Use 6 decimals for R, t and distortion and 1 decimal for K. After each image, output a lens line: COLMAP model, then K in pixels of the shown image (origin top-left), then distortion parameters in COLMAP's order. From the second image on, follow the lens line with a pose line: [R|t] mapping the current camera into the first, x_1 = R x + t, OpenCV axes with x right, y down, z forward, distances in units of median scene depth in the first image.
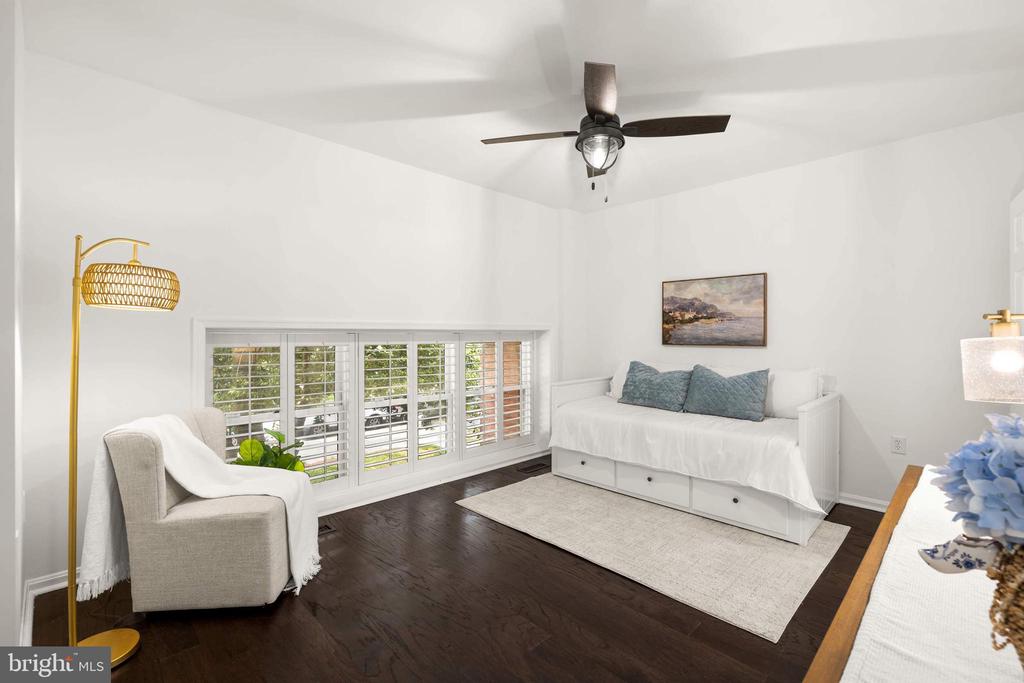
lens RADIAL K [[459.8, 0, 514.1], [0, 459.8, 339.6], [0, 0, 1]] dist [0.012415, 0.000394]
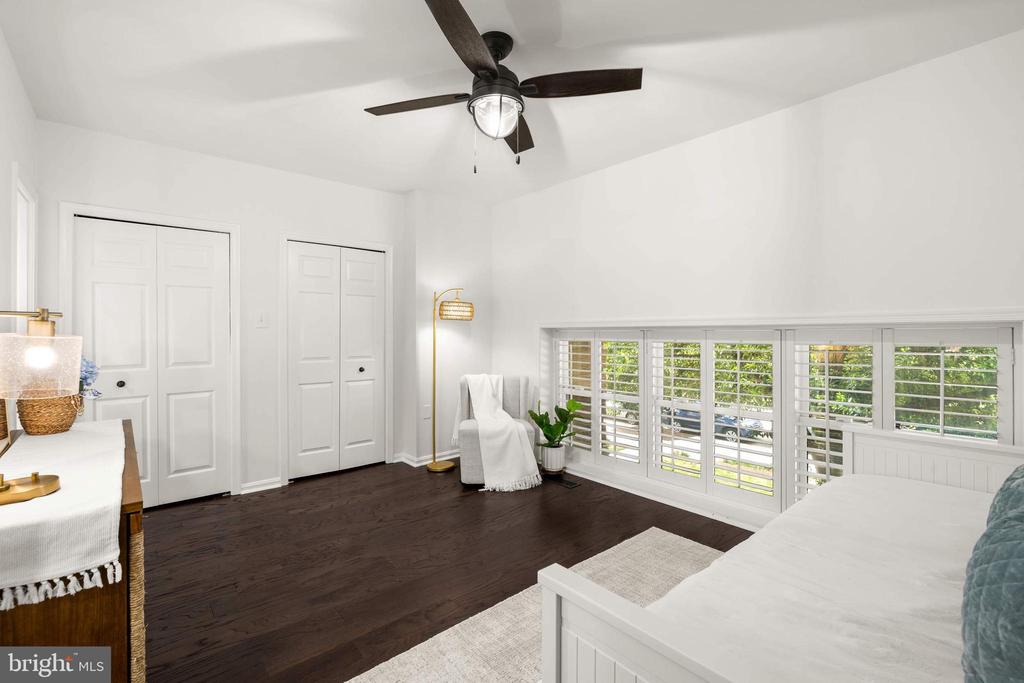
lens RADIAL K [[459.8, 0, 507.8], [0, 459.8, 334.9], [0, 0, 1]] dist [0.012415, 0.000394]
pose [[-0.084261, 0.003383, -0.996438, 0.881284], [-0.010988, 0.999930, 0.004324, -0.006875], [0.996383, 0.011313, -0.084218, 0.938642]]
